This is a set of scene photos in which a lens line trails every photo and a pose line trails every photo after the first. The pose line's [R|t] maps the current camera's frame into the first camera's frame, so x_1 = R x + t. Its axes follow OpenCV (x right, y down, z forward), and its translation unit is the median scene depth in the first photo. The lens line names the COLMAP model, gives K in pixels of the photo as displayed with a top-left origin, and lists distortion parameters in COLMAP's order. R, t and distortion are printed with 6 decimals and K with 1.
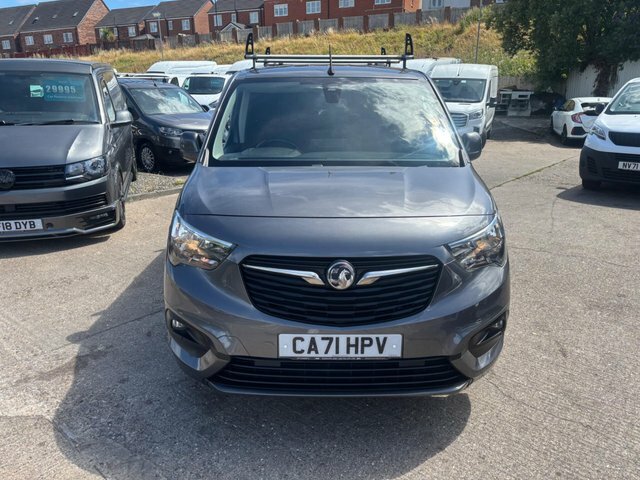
lens RADIAL K [[448.1, 0, 320.3], [0, 448.1, 242.7], [0, 0, 1]] dist [0.018350, -0.024297]
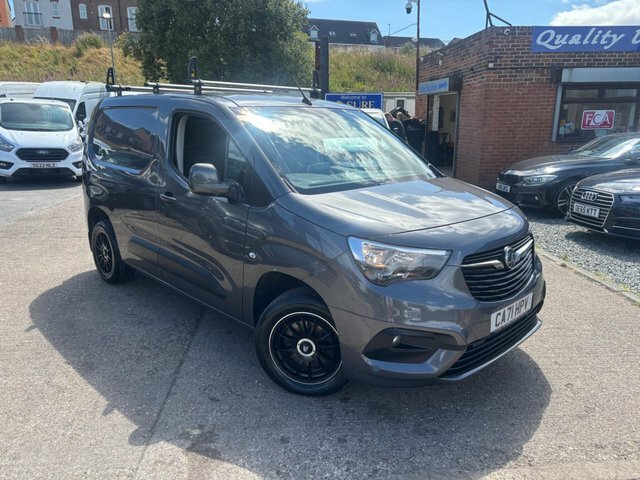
lens RADIAL K [[448.1, 0, 317.4], [0, 448.1, 243.2], [0, 0, 1]] dist [0.018350, -0.024297]
pose [[0.747684, -0.159037, 0.644729, -0.982732], [0.192418, 0.981131, 0.018873, -0.084209], [-0.635565, 0.109947, 0.764178, 0.265968]]
